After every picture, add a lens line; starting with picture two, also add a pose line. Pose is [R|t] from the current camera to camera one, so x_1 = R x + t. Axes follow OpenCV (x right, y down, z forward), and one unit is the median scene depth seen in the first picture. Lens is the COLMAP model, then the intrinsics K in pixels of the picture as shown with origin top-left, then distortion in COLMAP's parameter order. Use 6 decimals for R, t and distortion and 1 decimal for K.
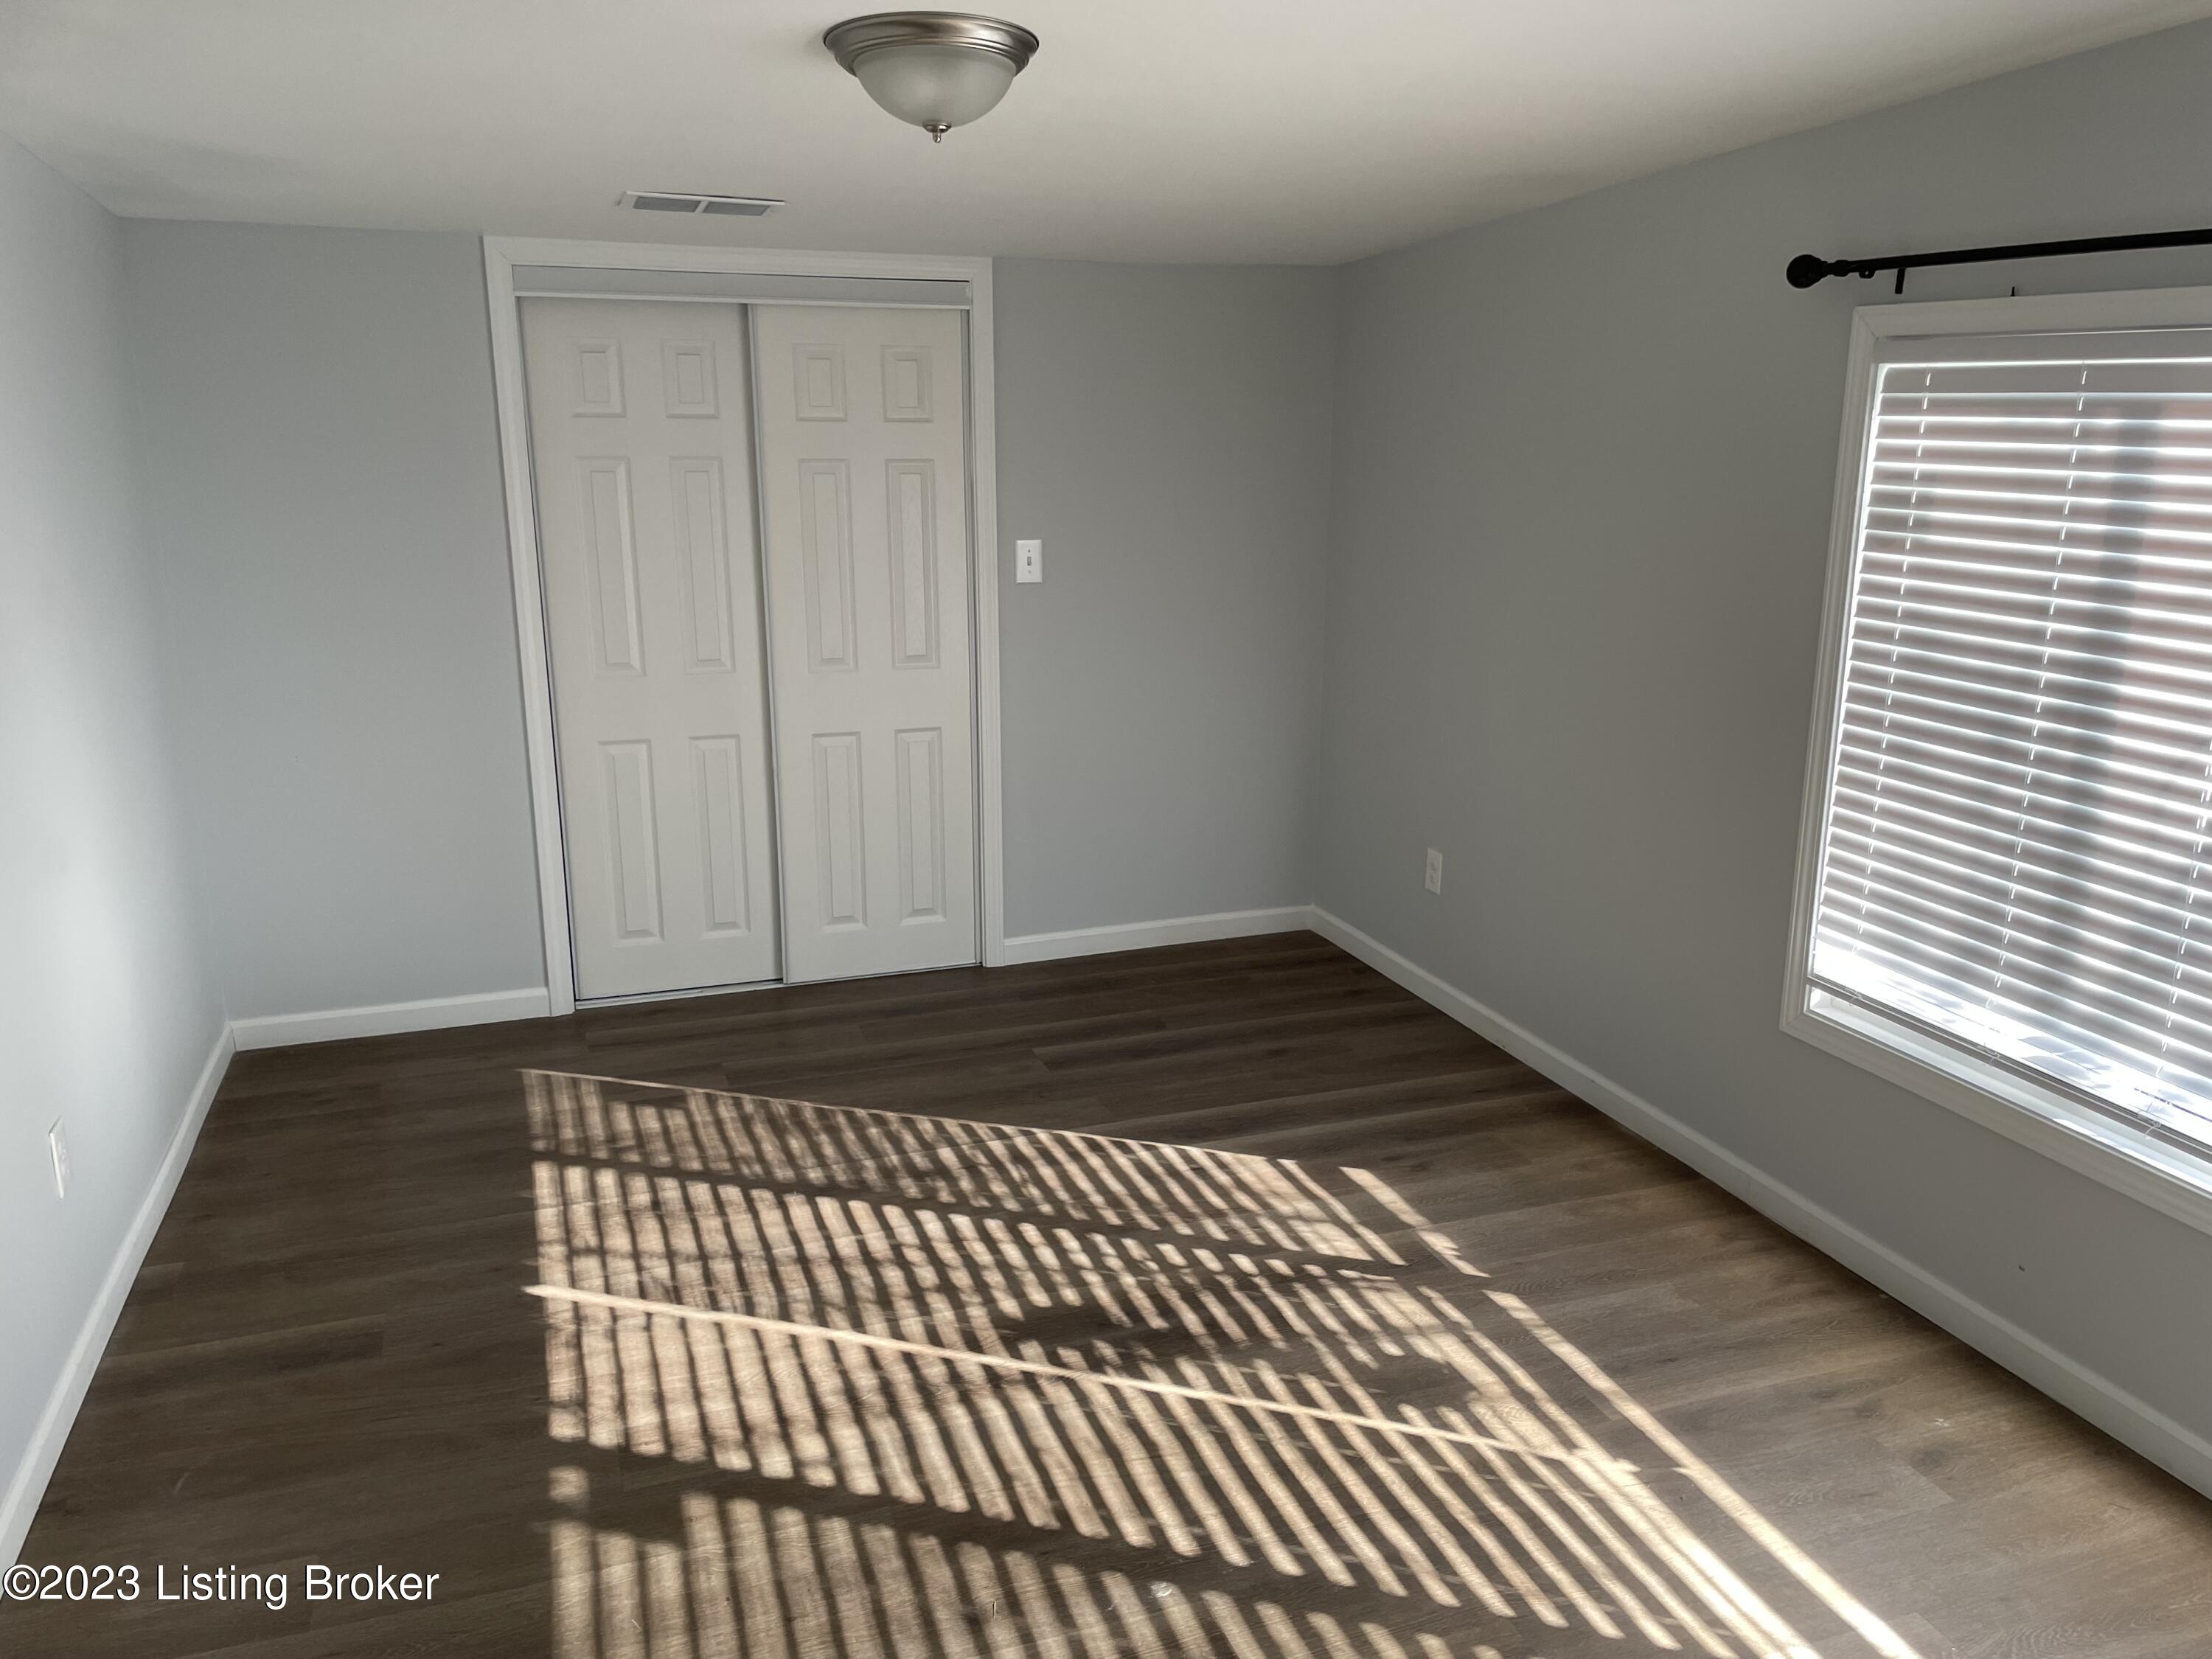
lens RADIAL K [[1675.2, 0, 1121.9], [0, 1675.2, 831.0], [0, 0, 1]] dist [0.110551, -0.153892]
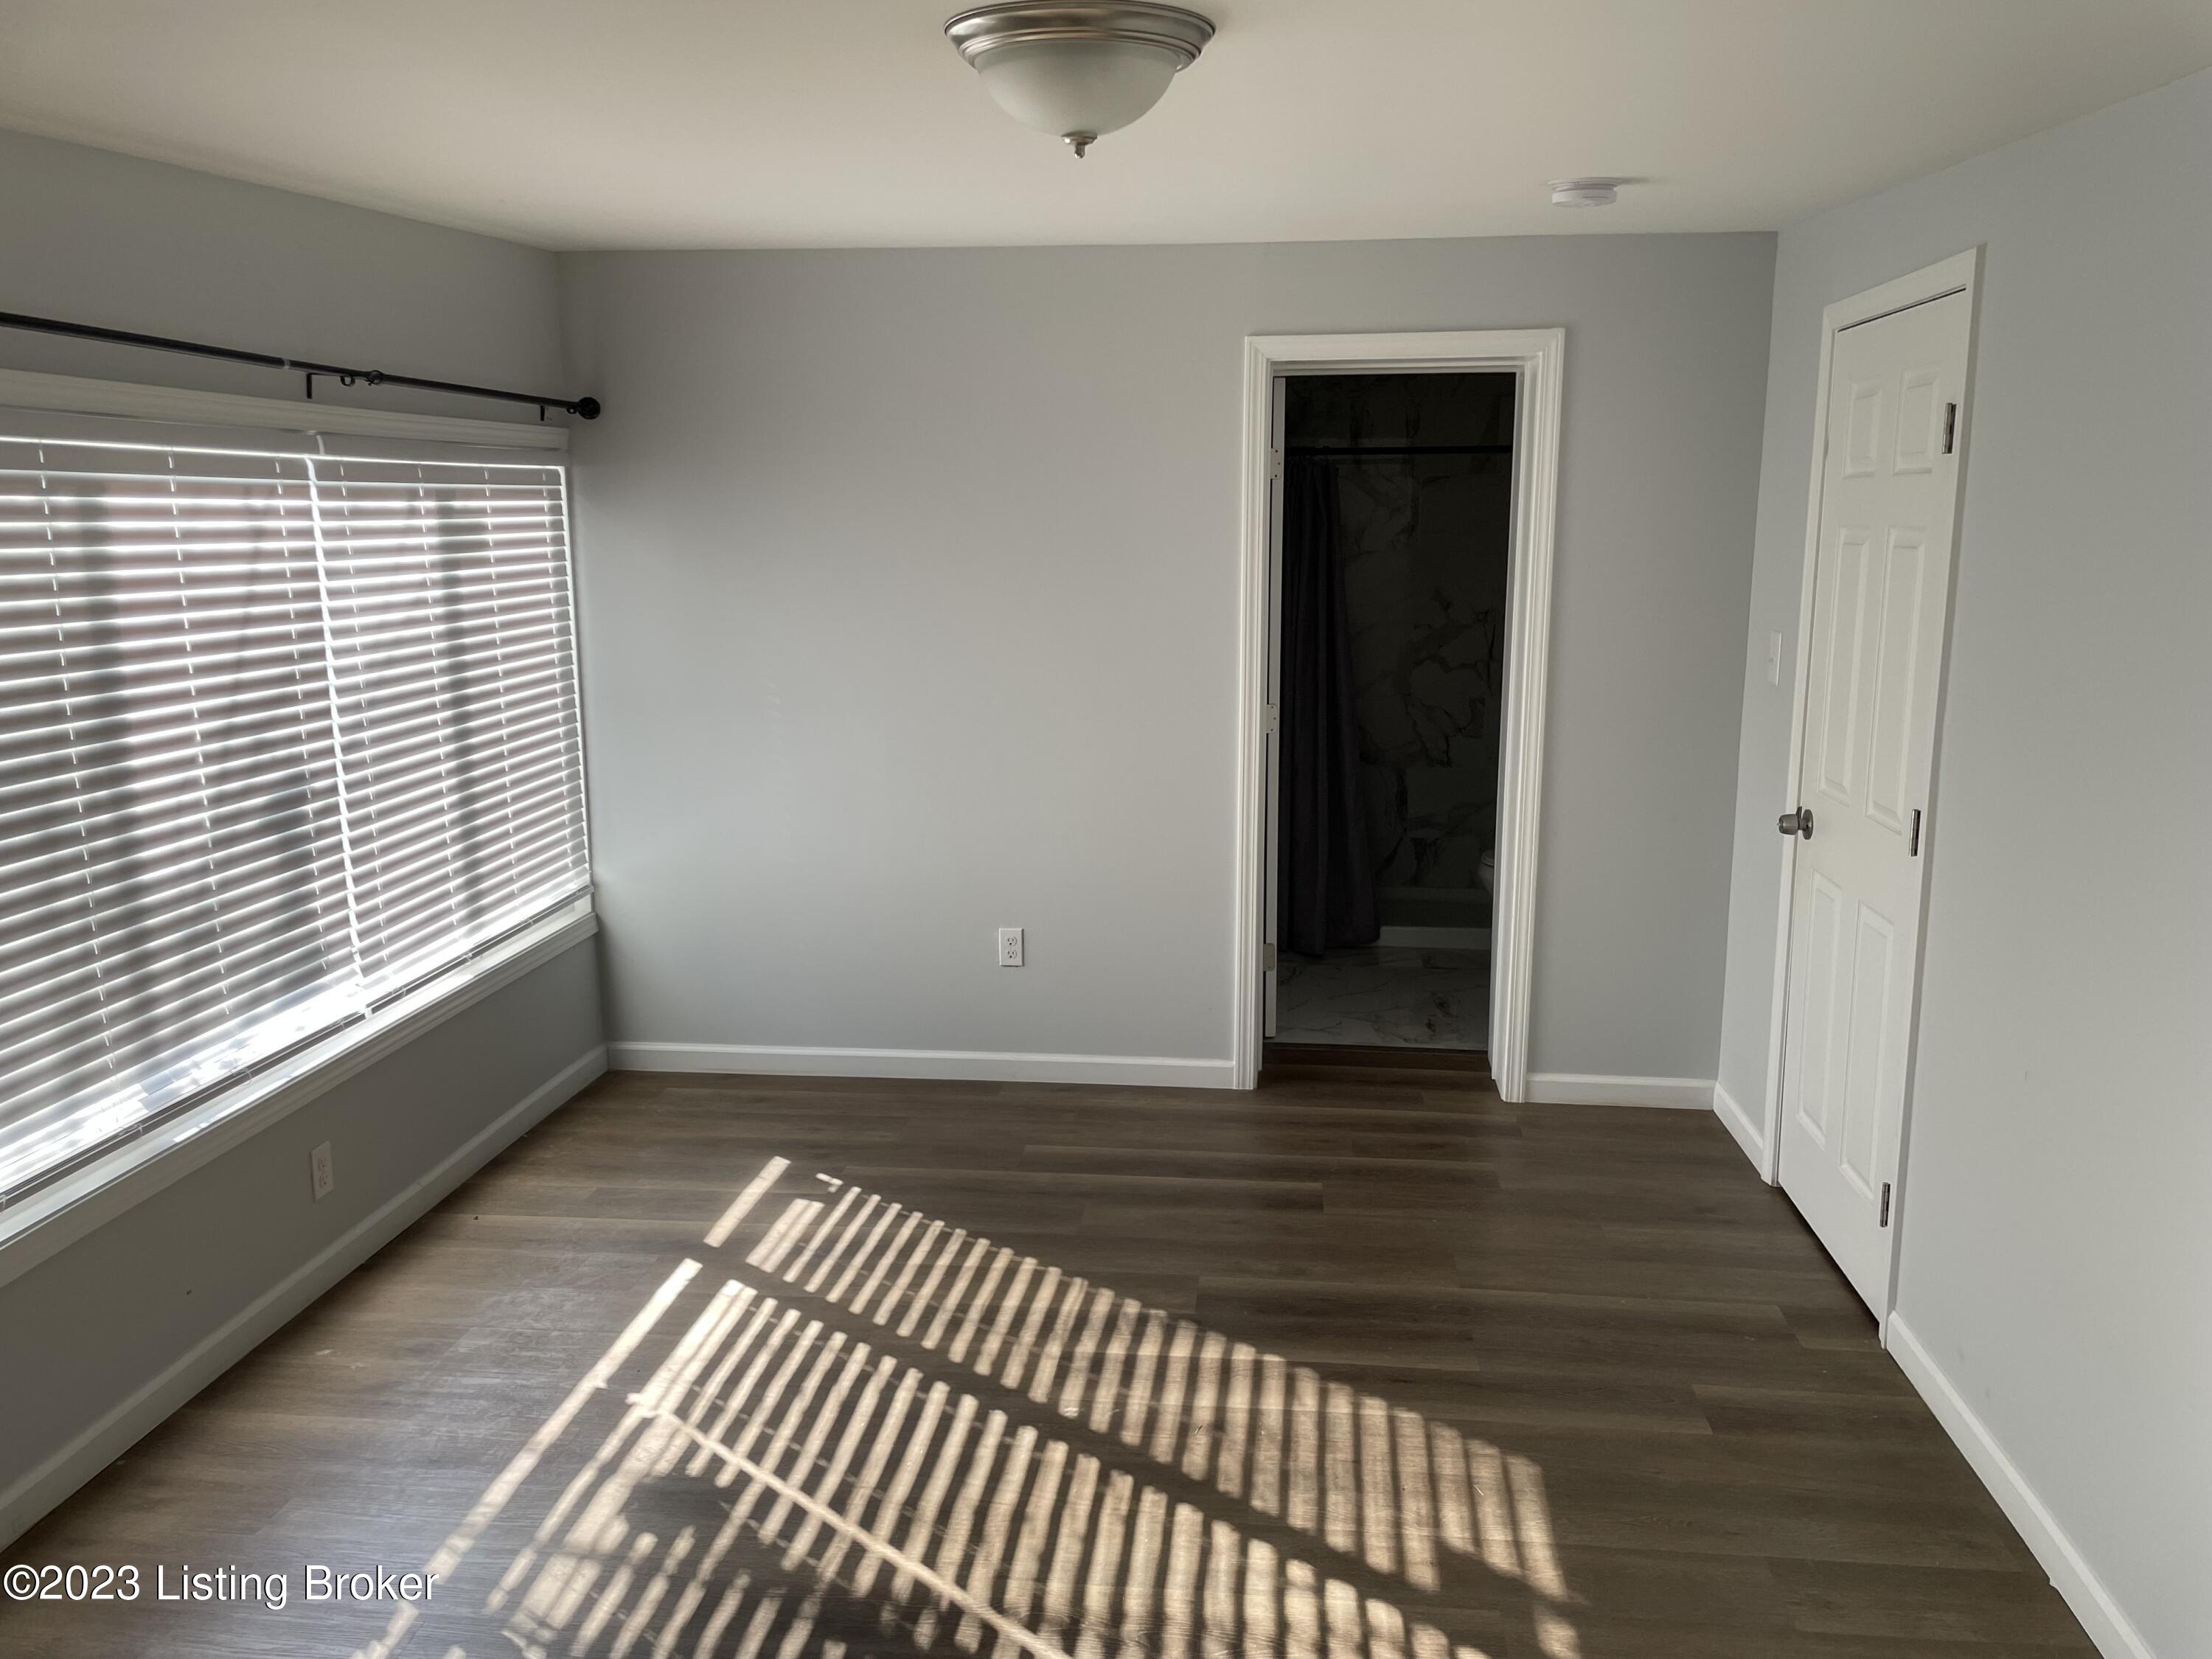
lens RADIAL K [[1675.2, 0, 1121.9], [0, 1675.2, 831.0], [0, 0, 1]] dist [0.110551, -0.153892]
pose [[-0.900957, -0.087284, 0.425039, -0.458876], [0.098126, 0.913197, 0.395528, -0.402340], [-0.422668, 0.398061, -0.814186, 1.652327]]
